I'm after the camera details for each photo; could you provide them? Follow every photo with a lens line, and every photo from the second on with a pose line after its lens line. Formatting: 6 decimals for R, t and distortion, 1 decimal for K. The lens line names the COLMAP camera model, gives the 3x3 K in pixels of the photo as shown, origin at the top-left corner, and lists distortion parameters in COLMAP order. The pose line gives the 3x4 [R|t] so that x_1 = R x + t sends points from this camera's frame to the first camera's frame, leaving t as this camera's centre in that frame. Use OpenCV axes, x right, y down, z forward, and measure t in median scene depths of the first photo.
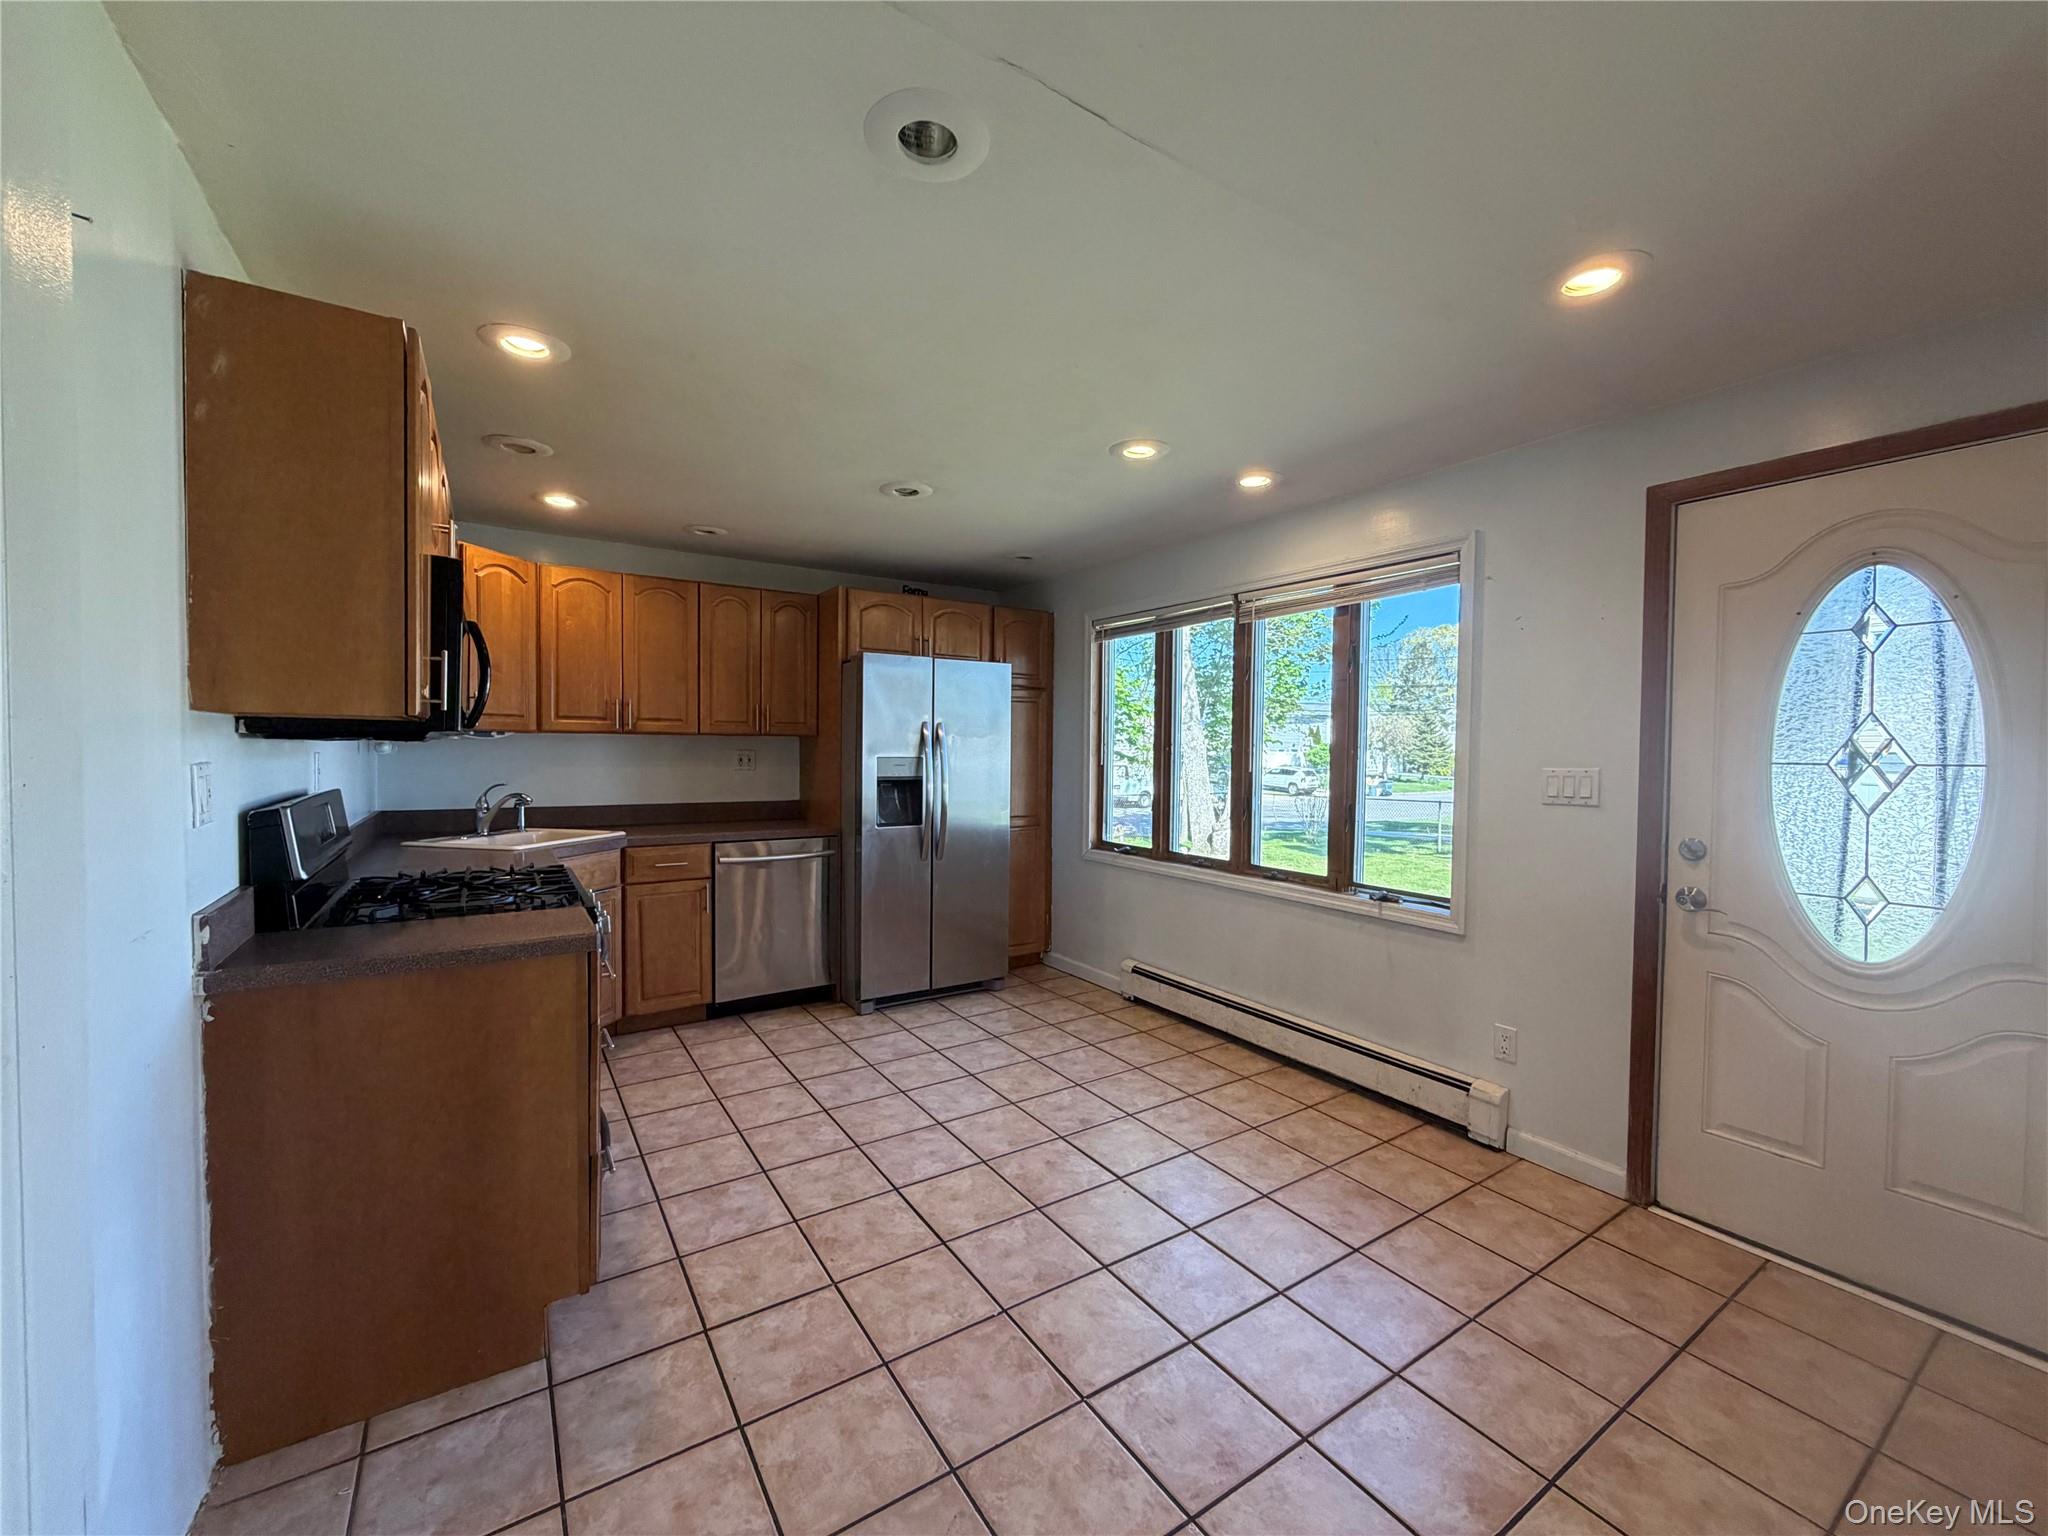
lens RADIAL K [[815.8, 0, 1015.7], [0, 815.8, 765.0], [0, 0, 1]] dist [-0.000251, -0.000319]
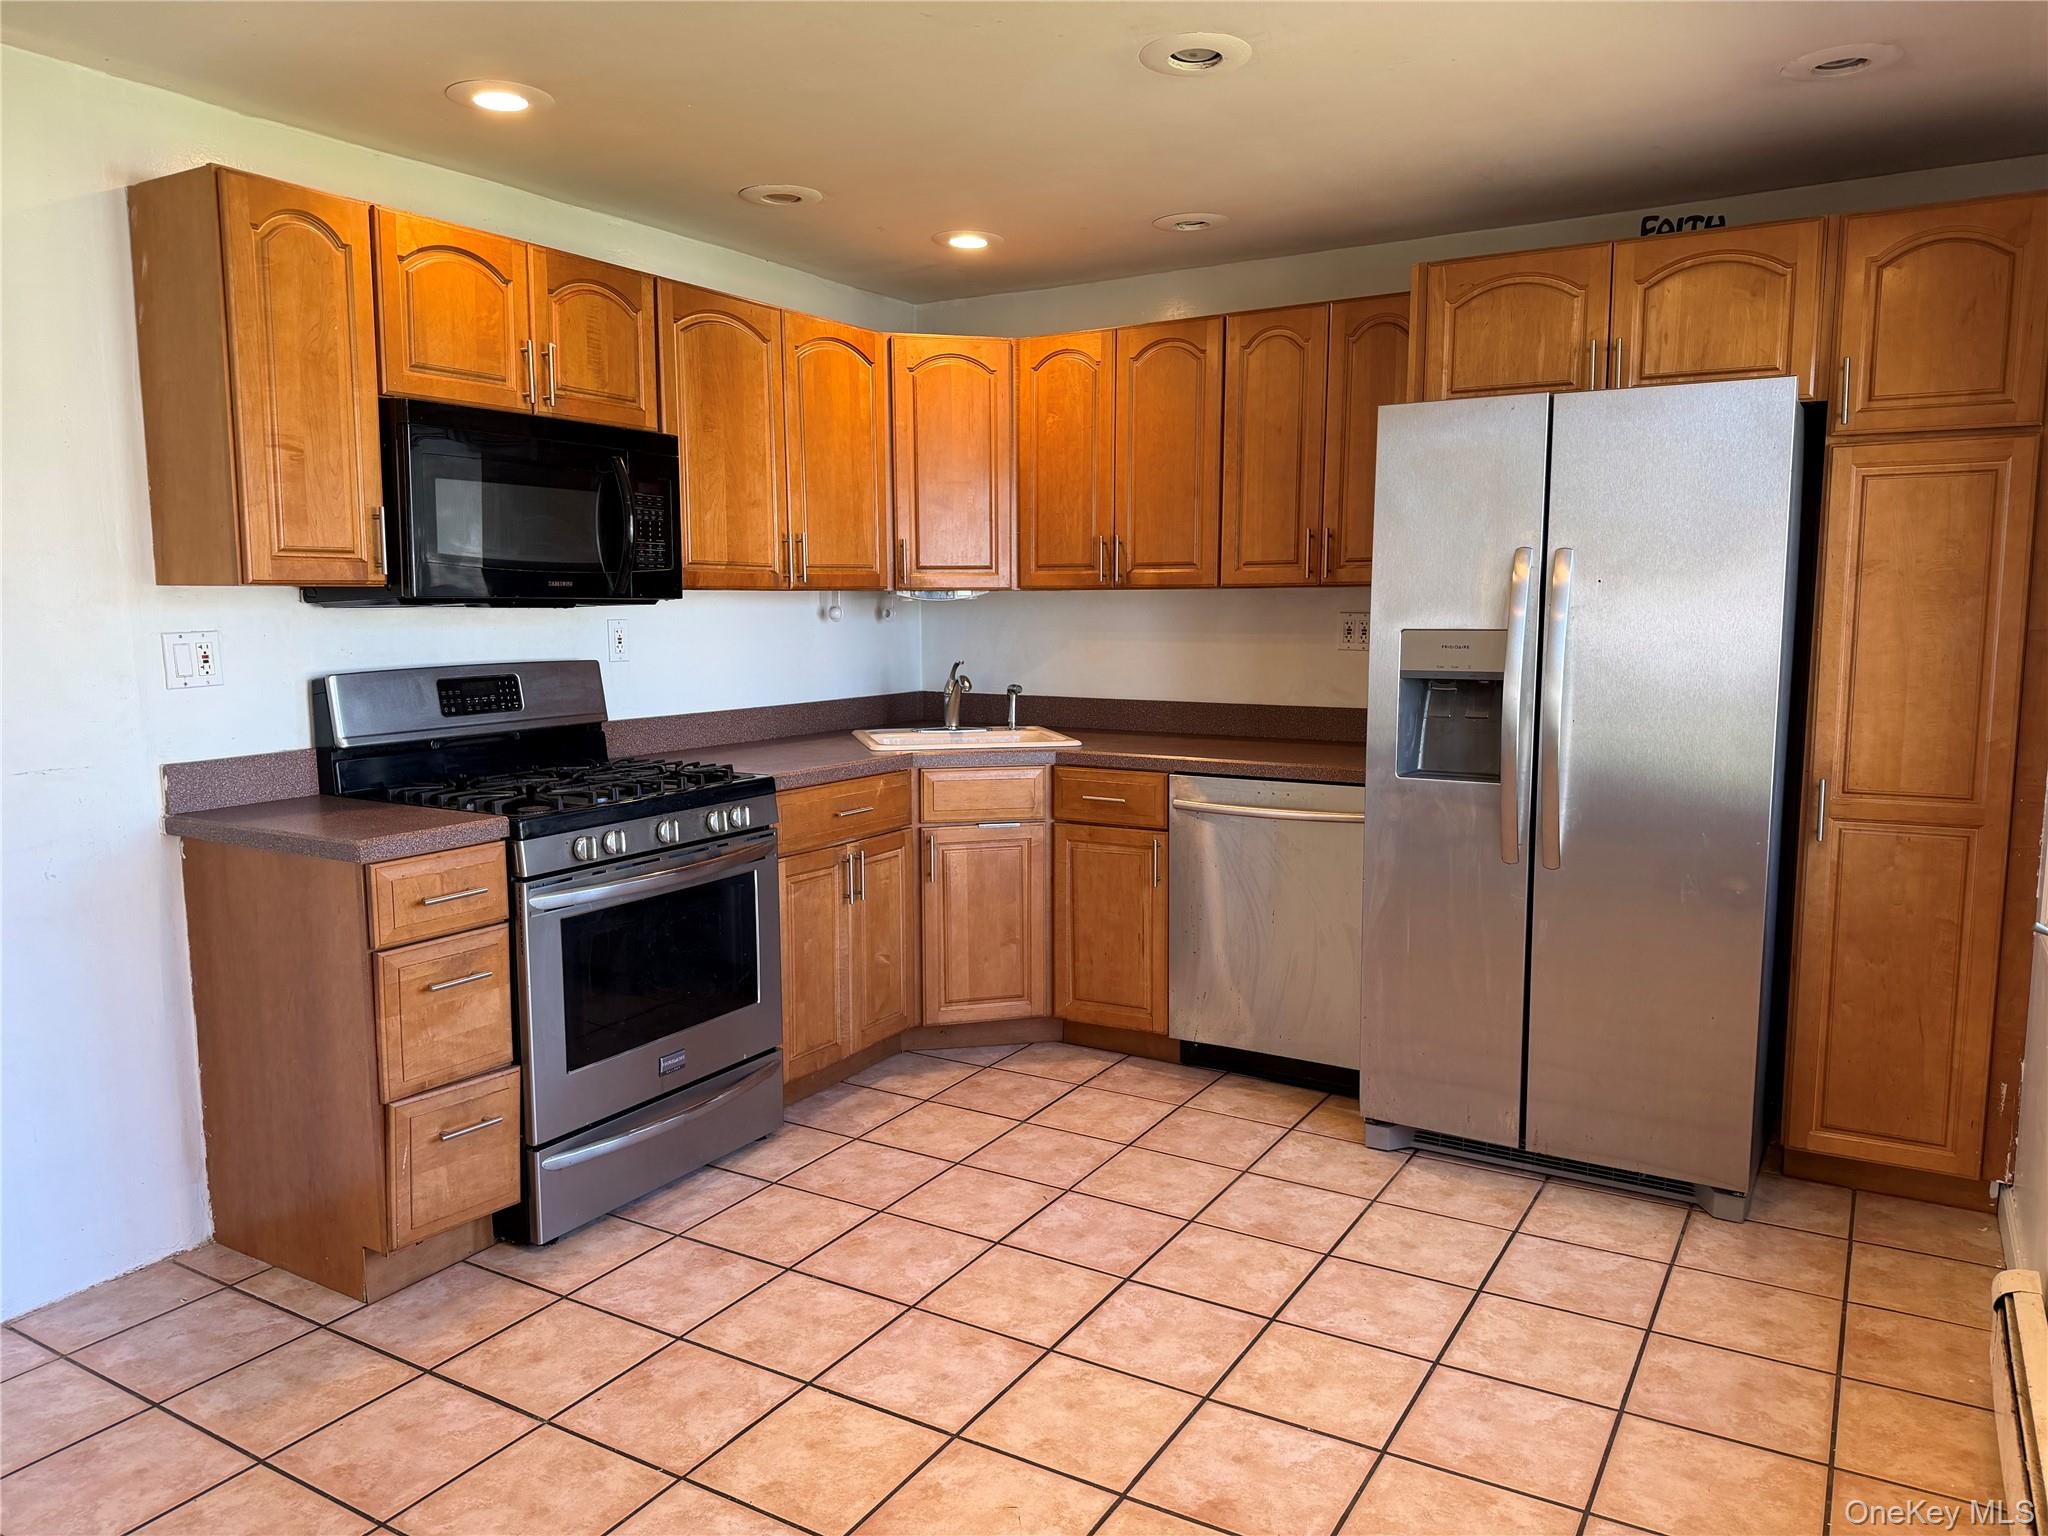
lens RADIAL K [[1422.1, 0, 1024.0], [0, 1422.1, 768.0], [0, 0, 1]] dist [0.126000, -0.213042]
pose [[0.435796, 0.098582, -0.894630, 0.539169], [-0.011791, 0.994524, 0.103846, -0.014867], [0.899968, -0.034707, 0.434572, 0.481034]]
